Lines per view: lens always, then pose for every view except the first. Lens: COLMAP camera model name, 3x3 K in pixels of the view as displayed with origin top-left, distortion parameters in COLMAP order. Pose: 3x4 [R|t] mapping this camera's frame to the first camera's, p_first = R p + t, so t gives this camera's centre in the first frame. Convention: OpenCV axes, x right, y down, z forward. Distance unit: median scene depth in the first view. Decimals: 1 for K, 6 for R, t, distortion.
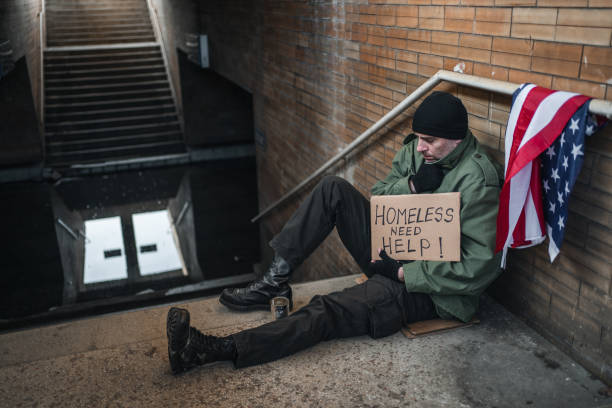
lens RADIAL K [[621.0, 0, 300.6], [0, 621.0, 195.6], [0, 0, 1]] dist [-0.020804, 0.148492]
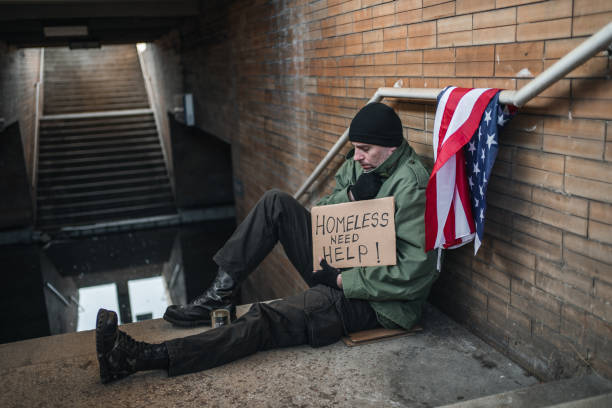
lens RADIAL K [[621.0, 0, 300.6], [0, 621.0, 195.6], [0, 0, 1]] dist [-0.020804, 0.148492]
pose [[0.999818, -0.019012, -0.001327, 0.101605], [0.018745, 0.993560, -0.111747, 0.099059], [0.003443, 0.111702, 0.993736, -0.006123]]
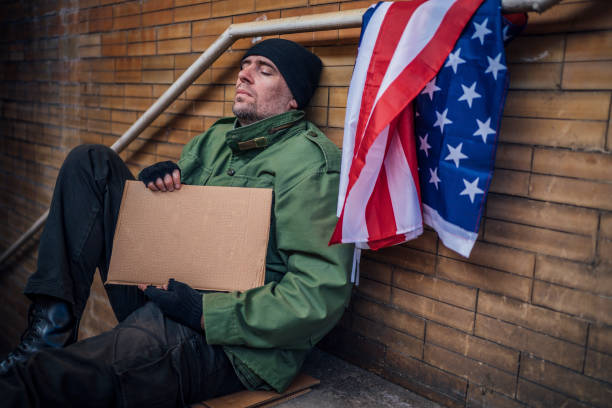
lens RADIAL K [[621.0, 0, 300.6], [0, 621.0, 195.6], [0, 0, 1]] dist [-0.020804, 0.148492]
pose [[0.907430, 0.010065, 0.420082, 0.002880], [0.060402, 0.986206, -0.154107, 0.112203], [-0.415839, 0.165215, 0.894305, 0.416137]]
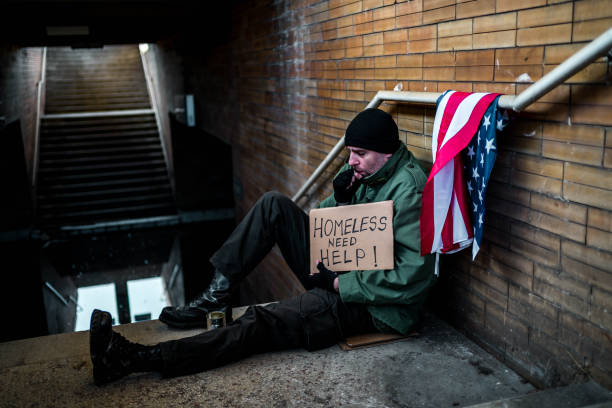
lens RADIAL K [[621.0, 0, 300.6], [0, 621.0, 195.6], [0, 0, 1]] dist [-0.020804, 0.148492]
pose [[0.999980, -0.005926, -0.002253, 0.106288], [0.005626, 0.993293, -0.115485, 0.098090], [0.002922, 0.115470, 0.993307, -0.001171]]
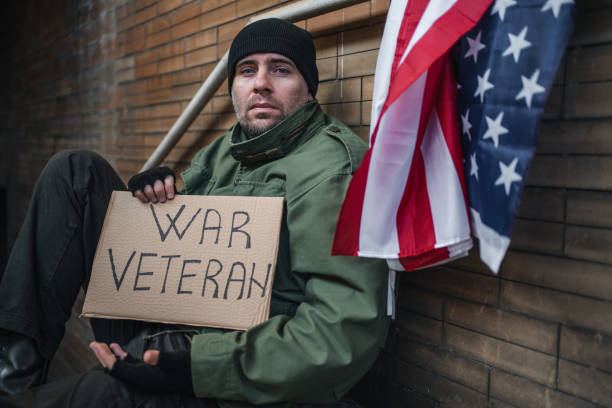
lens RADIAL K [[621.0, 0, 300.6], [0, 621.0, 195.6], [0, 0, 1]] dist [-0.020804, 0.148492]
pose [[0.953279, 0.024131, 0.301126, 0.101415], [0.050406, 0.970125, -0.237311, 0.125542], [-0.297856, 0.241402, 0.923583, 0.521711]]
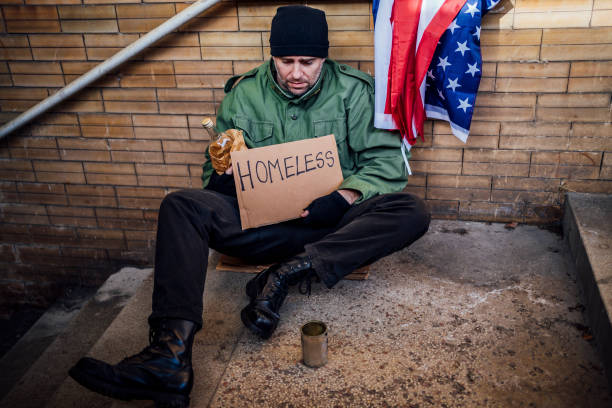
lens RADIAL K [[643.7, 0, 299.5], [0, 643.7, 197.2], [0, 0, 1]] dist [-0.015081, 0.140852]
pose [[0.488074, -0.363026, 0.793723, -0.556305], [0.305009, 0.923002, 0.234599, -0.125095], [-0.817773, 0.127591, 0.561220, 0.531345]]
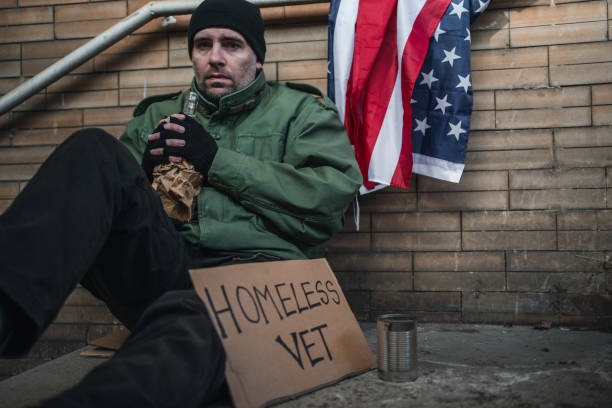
lens RADIAL K [[621.0, 0, 300.6], [0, 621.0, 195.6], [0, 0, 1]] dist [-0.020804, 0.148492]
pose [[0.470923, 0.053813, 0.880532, -0.309187], [0.276073, 0.939012, -0.205036, 0.196023], [-0.837864, 0.339647, 0.427346, 0.722552]]
